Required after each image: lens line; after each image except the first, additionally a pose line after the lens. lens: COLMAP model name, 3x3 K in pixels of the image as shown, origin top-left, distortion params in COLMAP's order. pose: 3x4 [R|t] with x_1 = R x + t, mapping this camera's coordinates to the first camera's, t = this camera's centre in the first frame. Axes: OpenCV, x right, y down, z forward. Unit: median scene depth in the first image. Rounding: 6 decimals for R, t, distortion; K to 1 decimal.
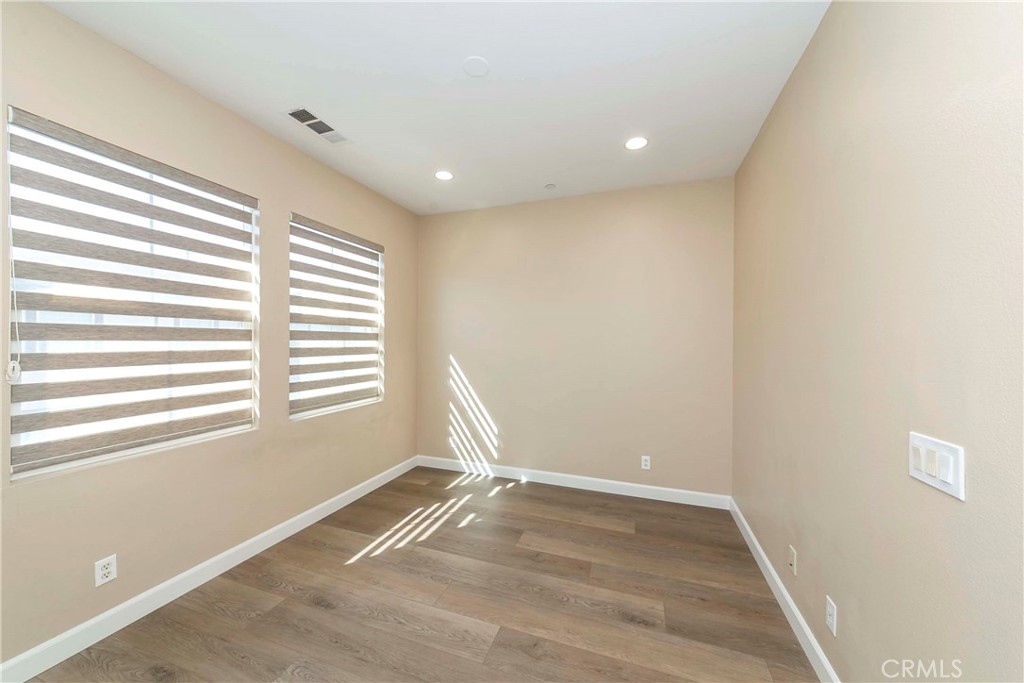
lens RADIAL K [[366.4, 0, 513.0], [0, 366.4, 345.4], [0, 0, 1]] dist [0.001491, 0.000887]
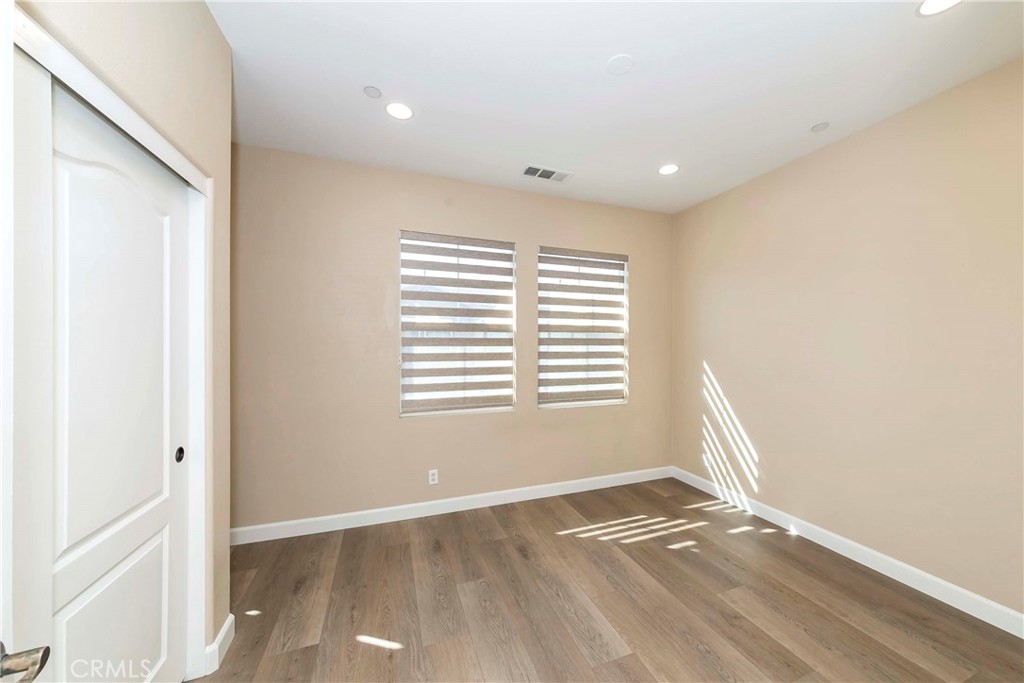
lens RADIAL K [[366.4, 0, 520.1], [0, 366.4, 348.8], [0, 0, 1]] dist [0.001491, 0.000887]
pose [[0.645417, -0.000556, -0.763830, 0.360543], [-0.006555, 0.999959, -0.006266, 0.005498], [0.763802, 0.009051, 0.645387, 0.133045]]
